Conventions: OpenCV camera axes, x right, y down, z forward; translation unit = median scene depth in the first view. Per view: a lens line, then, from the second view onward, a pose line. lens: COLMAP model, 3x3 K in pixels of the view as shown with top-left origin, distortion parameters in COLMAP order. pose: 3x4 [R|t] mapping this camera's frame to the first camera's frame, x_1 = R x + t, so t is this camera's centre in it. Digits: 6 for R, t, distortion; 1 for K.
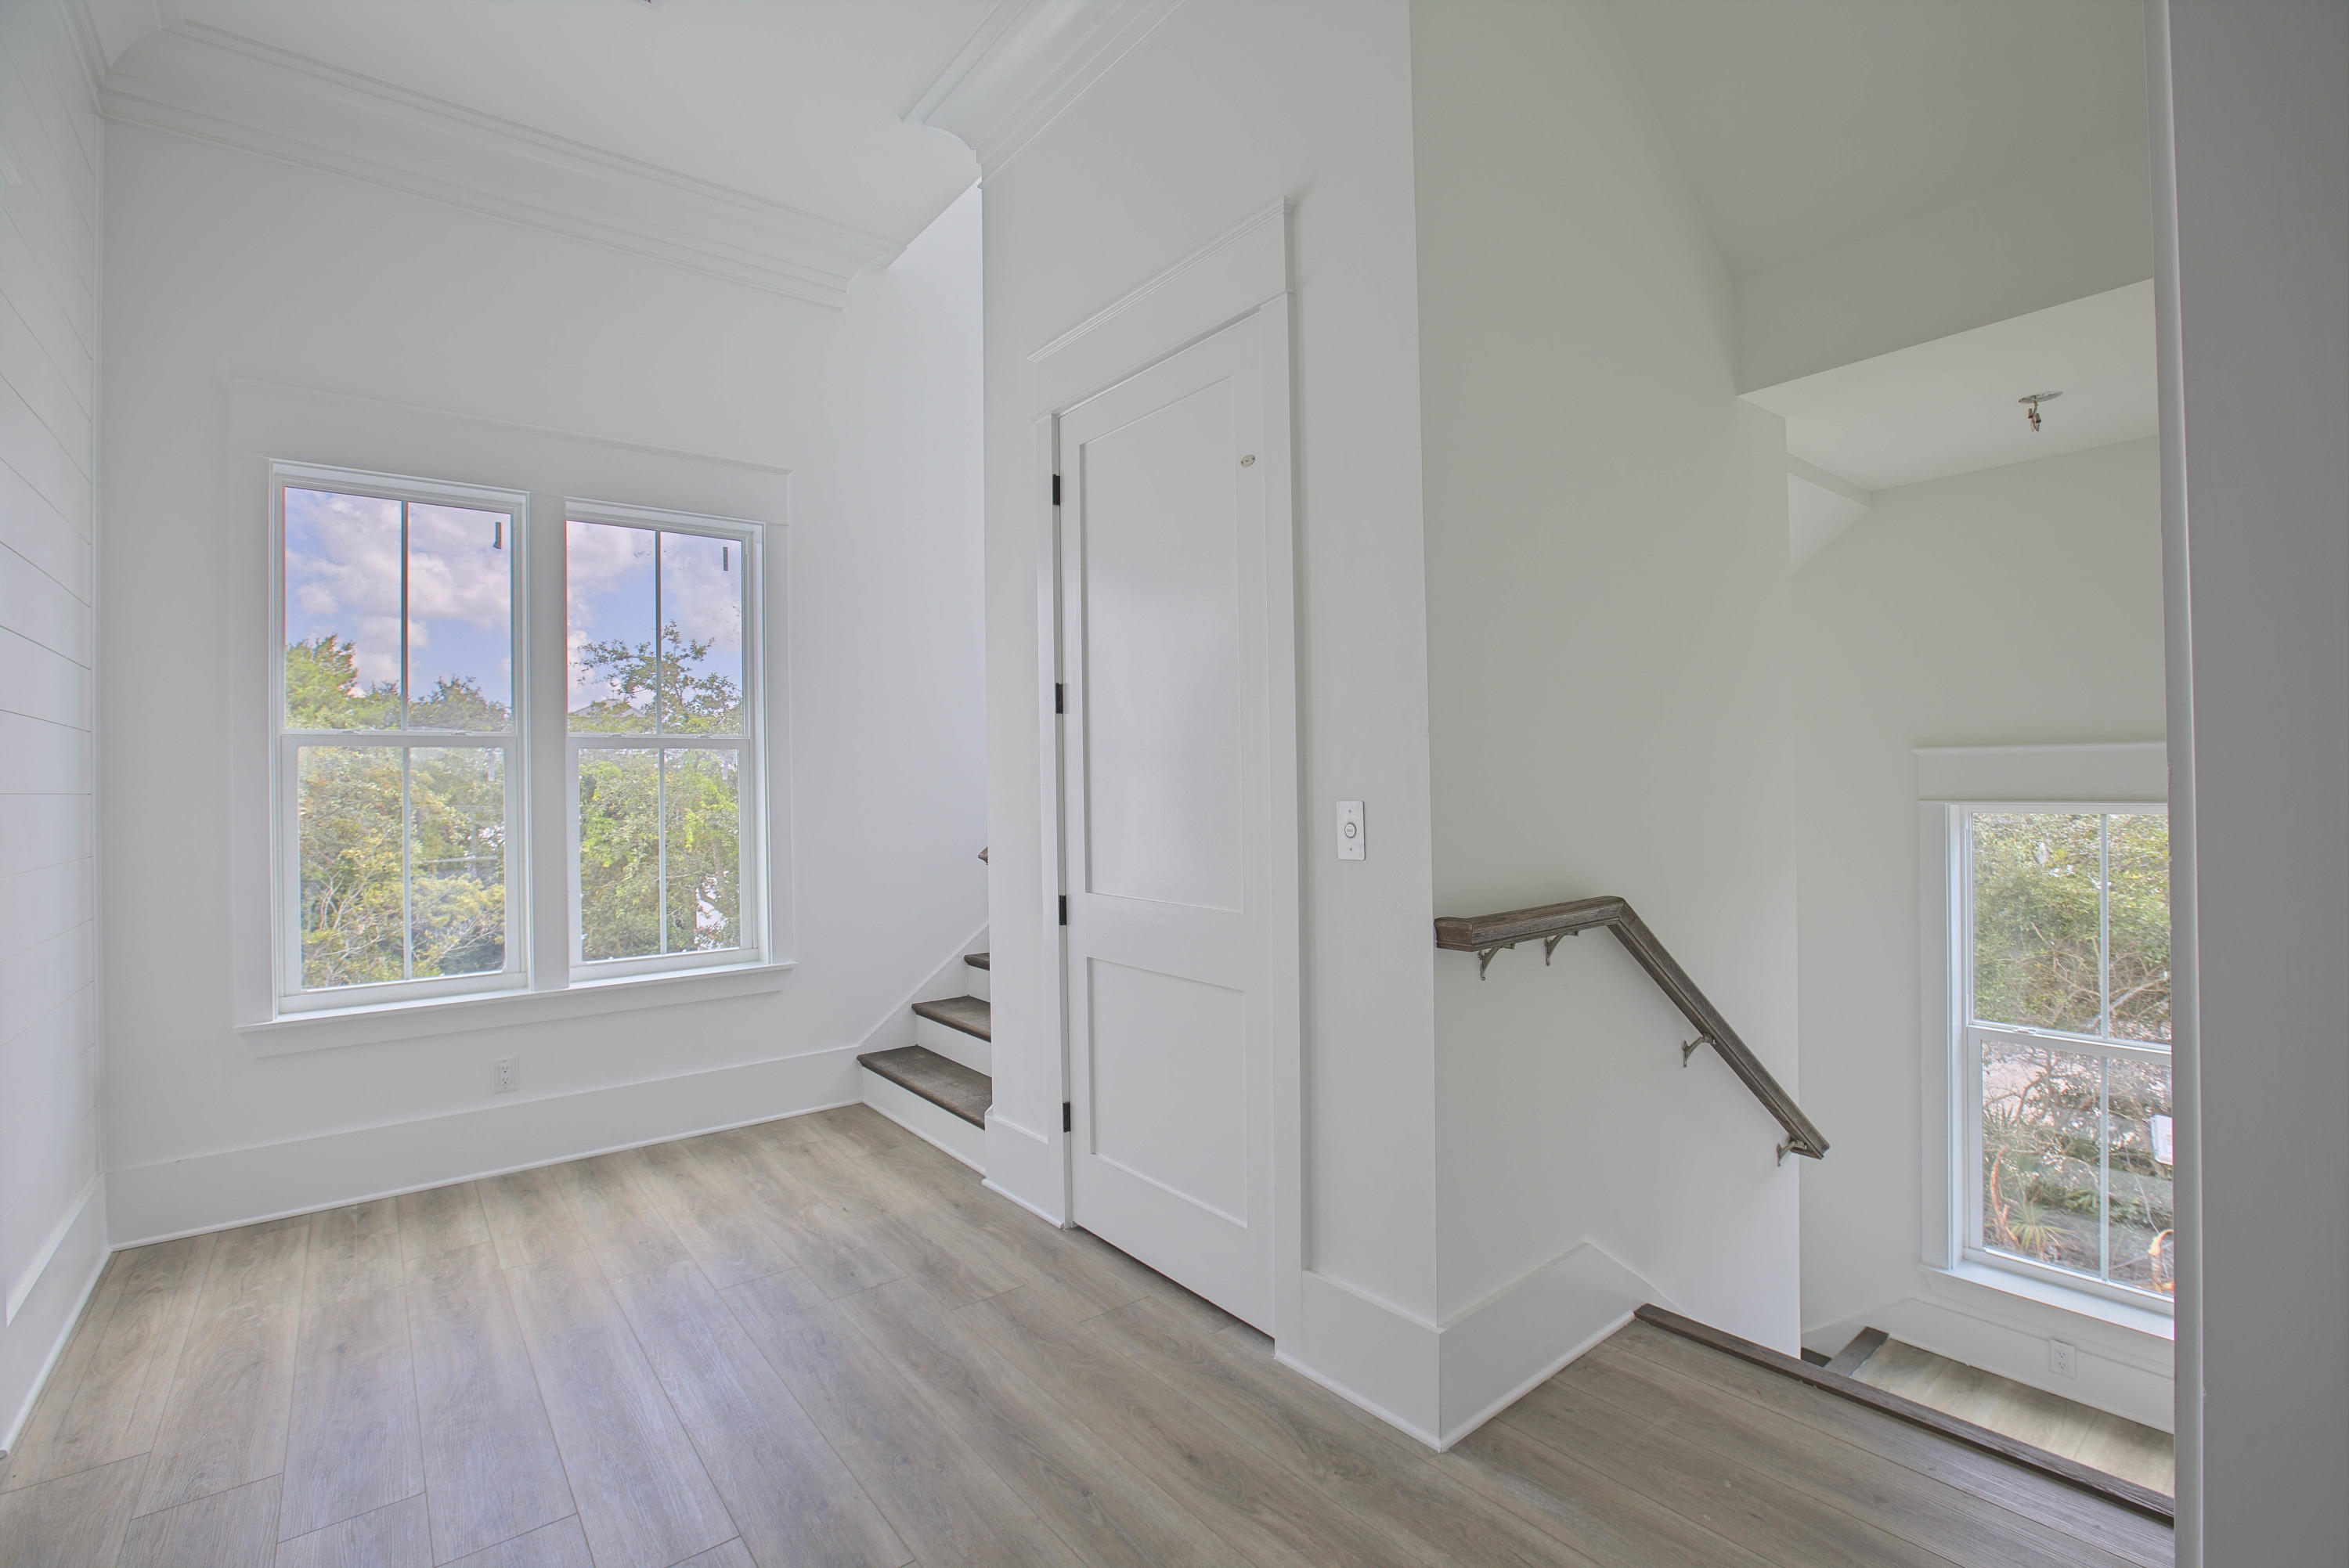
lens RADIAL K [[1027.9, 0, 1174.5], [0, 1027.9, 784.0], [0, 0, 1]] dist [-0.043496, -0.000115]
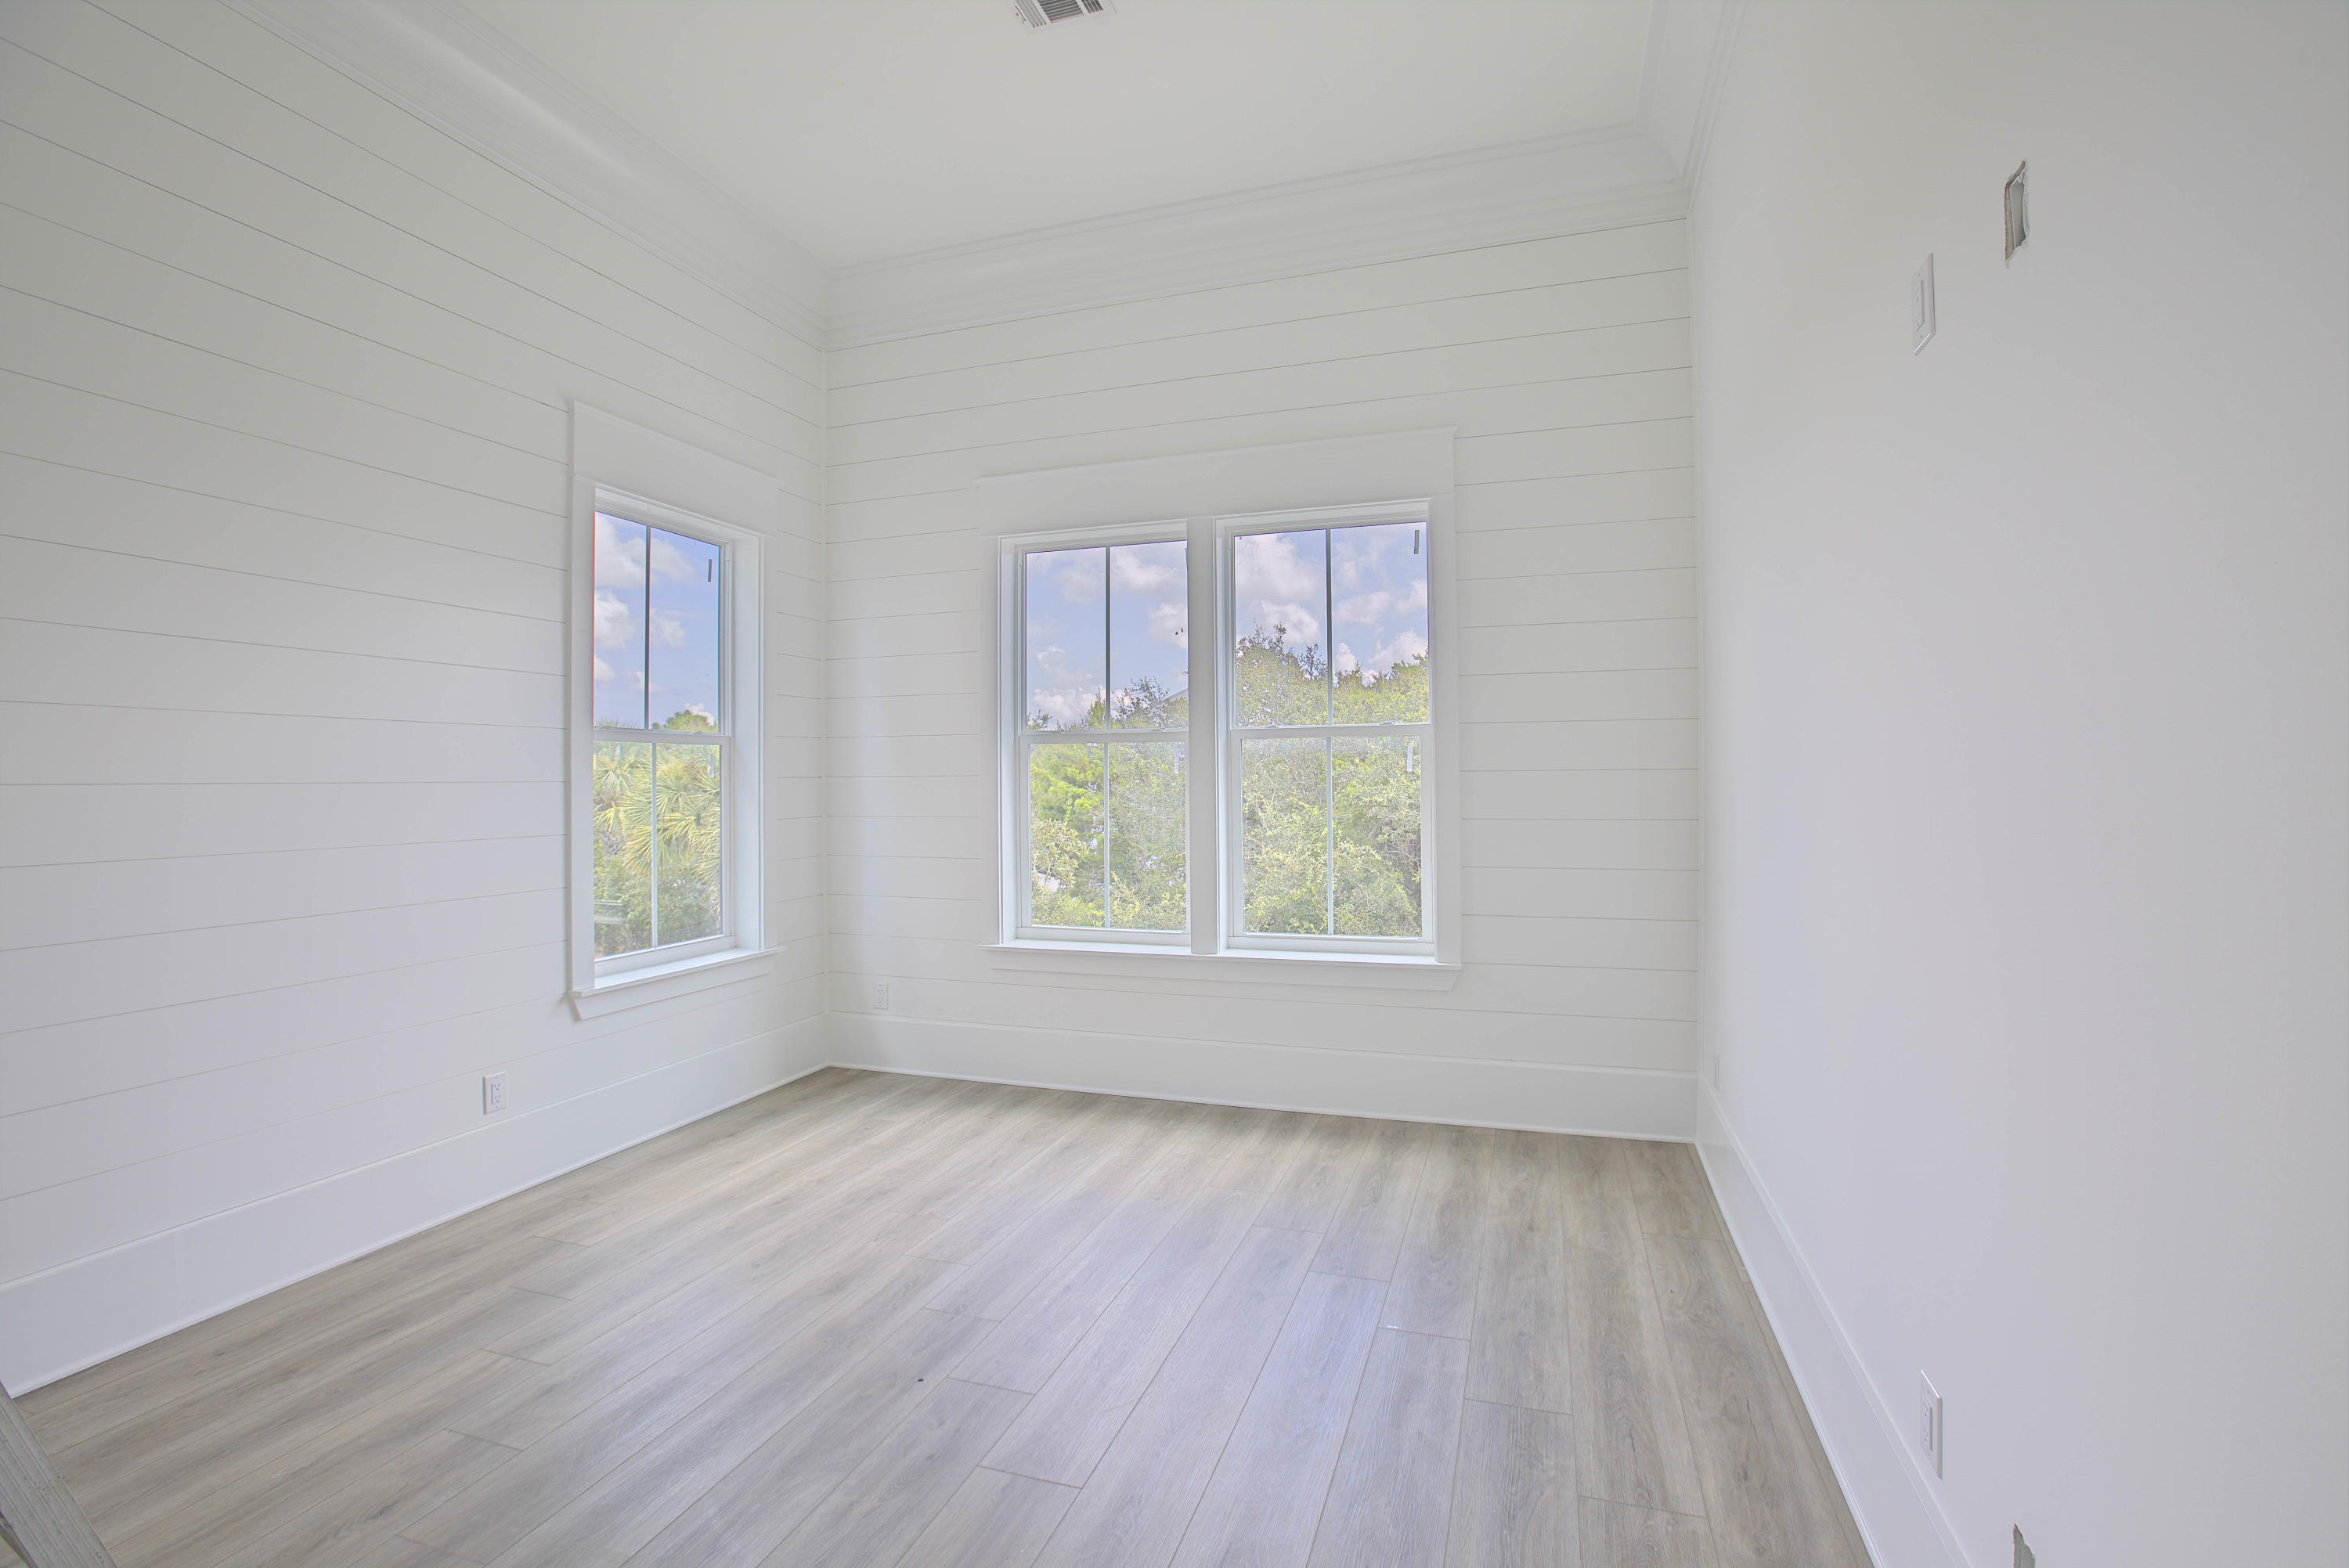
lens RADIAL K [[1058.4, 0, 1174.5], [0, 1058.4, 784.0], [0, 0, 1]] dist [-0.044640, 0.000442]
pose [[0.537773, 0.006715, -0.843063, 0.314250], [0.008703, 0.999871, 0.013515, -0.000858], [0.843045, -0.014605, 0.537645, 0.296735]]
